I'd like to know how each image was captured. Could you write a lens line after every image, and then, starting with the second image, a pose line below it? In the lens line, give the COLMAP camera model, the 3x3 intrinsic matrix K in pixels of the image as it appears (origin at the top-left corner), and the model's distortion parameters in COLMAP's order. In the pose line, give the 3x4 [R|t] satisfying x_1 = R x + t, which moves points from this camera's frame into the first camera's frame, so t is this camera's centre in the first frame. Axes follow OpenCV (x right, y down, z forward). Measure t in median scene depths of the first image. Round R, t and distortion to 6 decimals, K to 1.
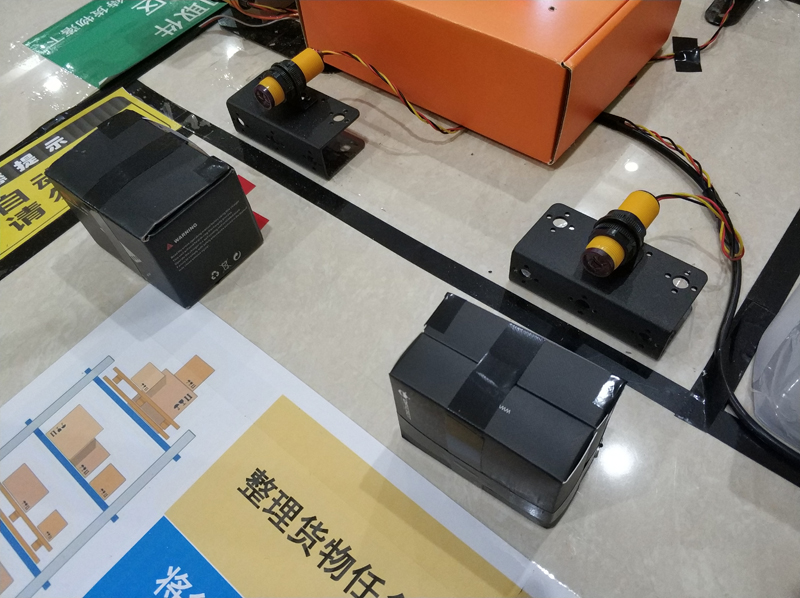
lens RADIAL K [[636.8, 0, 380.0], [0, 636.8, 303.2], [0, 0, 1]] dist [0.033166, -0.065289]
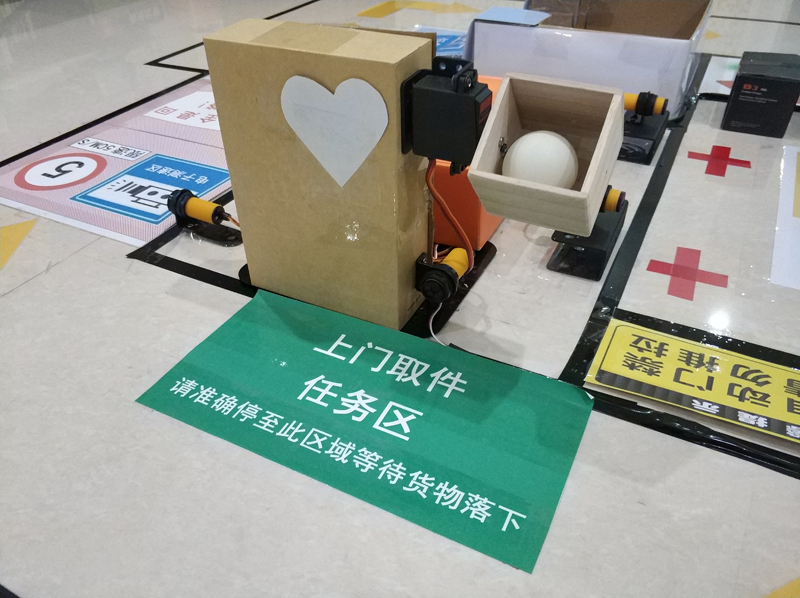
lens RADIAL K [[636.8, 0, 380.0], [0, 636.8, 303.2], [0, 0, 1]] dist [0.033166, -0.065289]
pose [[-0.202587, -0.495257, 0.844795, -1.069607], [0.829997, 0.370969, 0.416517, -1.001149], [-0.519676, 0.785559, 0.335908, 0.861847]]
